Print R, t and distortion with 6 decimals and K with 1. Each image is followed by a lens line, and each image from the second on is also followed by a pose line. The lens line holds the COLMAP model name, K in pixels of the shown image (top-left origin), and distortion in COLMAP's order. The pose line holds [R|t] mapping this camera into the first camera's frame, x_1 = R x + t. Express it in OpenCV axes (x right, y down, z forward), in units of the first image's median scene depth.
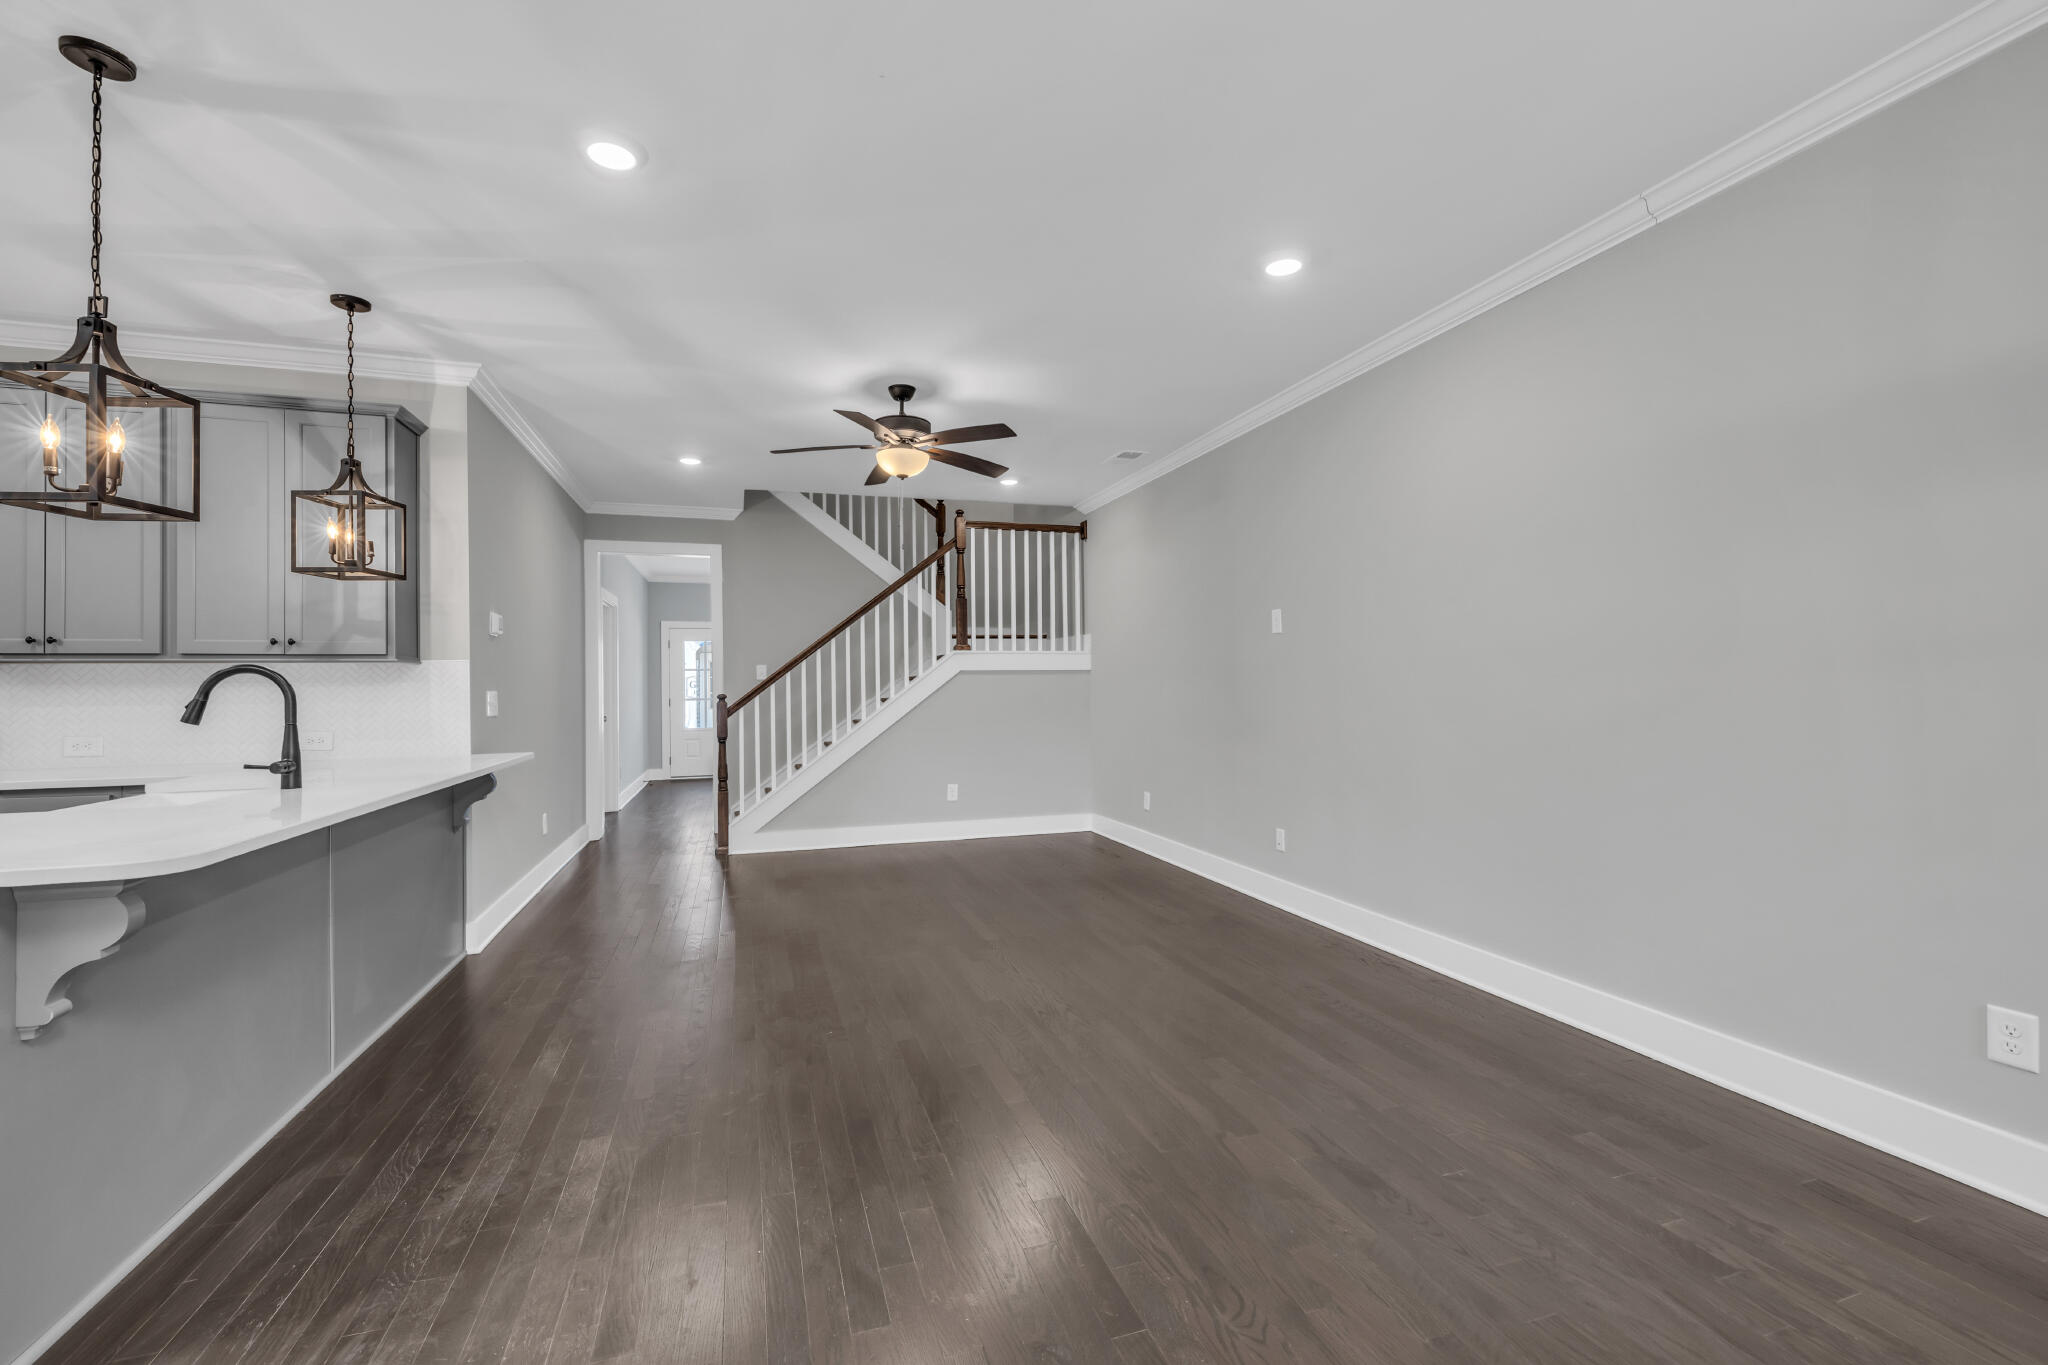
lens RADIAL K [[859.3, 0, 1026.2], [0, 859.3, 678.1], [0, 0, 1]] dist [-0.000679, -0.000316]
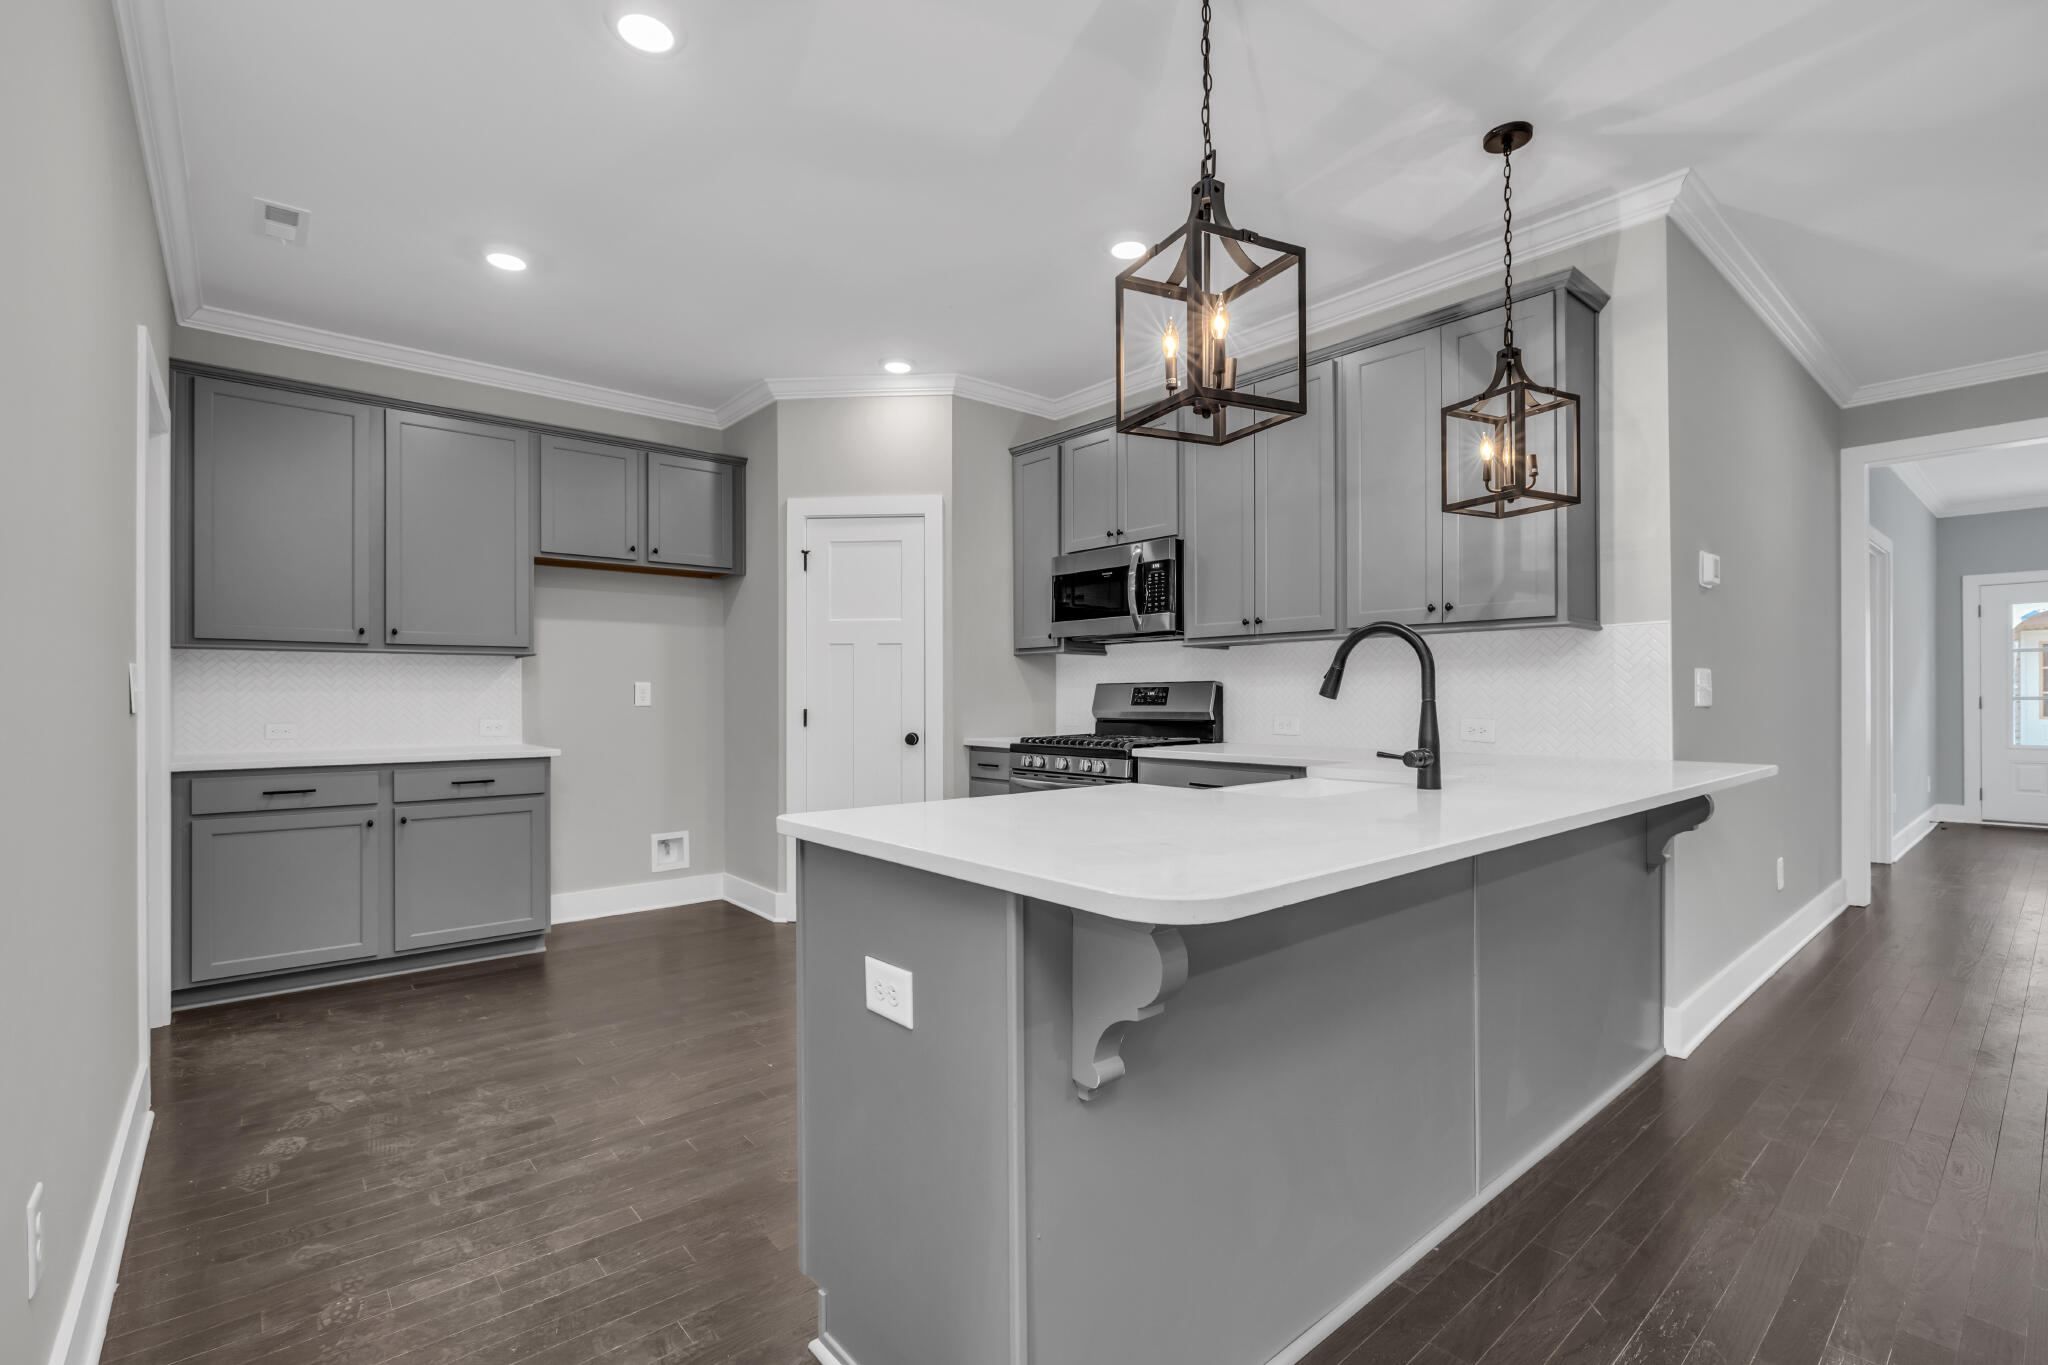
lens RADIAL K [[916.8, 0, 1024.0], [0, 916.8, 695.8], [0, 0, 1]] dist [-0.005959, -0.000143]
pose [[0.381908, 0.008912, -0.924157, -0.199509], [0.008691, 0.999875, 0.013234, 0.026824], [0.924159, -0.013086, 0.381783, 0.286785]]
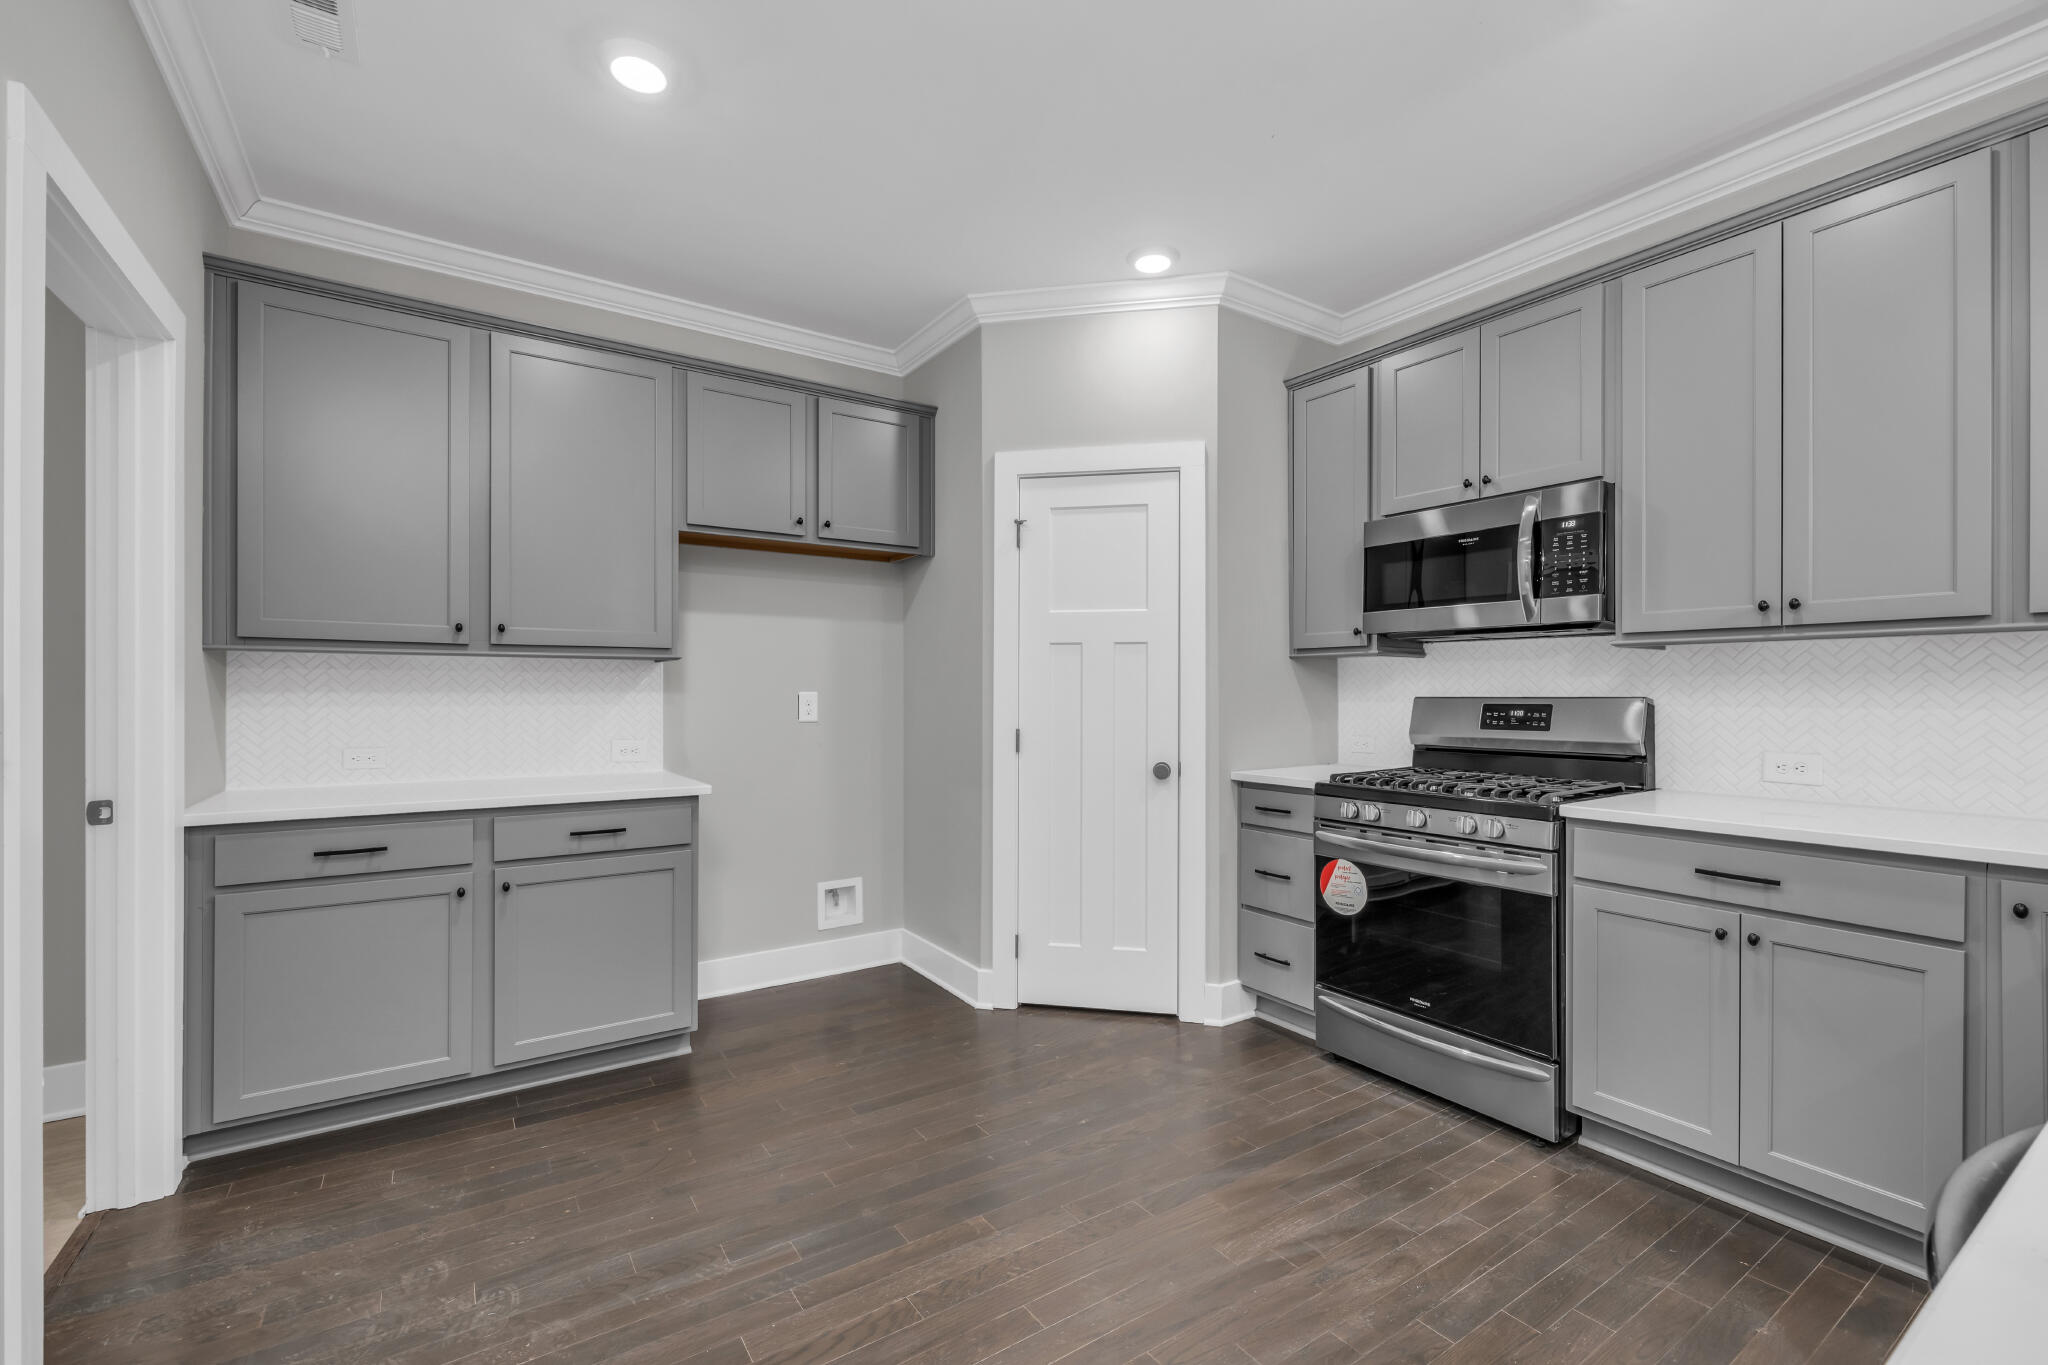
lens RADIAL K [[871.1, 0, 1027.1], [0, 871.1, 693.9], [0, 0, 1]] dist [0.000038, -0.000118]
pose [[0.274675, 0.011735, -0.961466, -0.613969], [0.006273, 0.999882, 0.013996, 0.009272], [0.961517, -0.009875, 0.274569, 0.248595]]
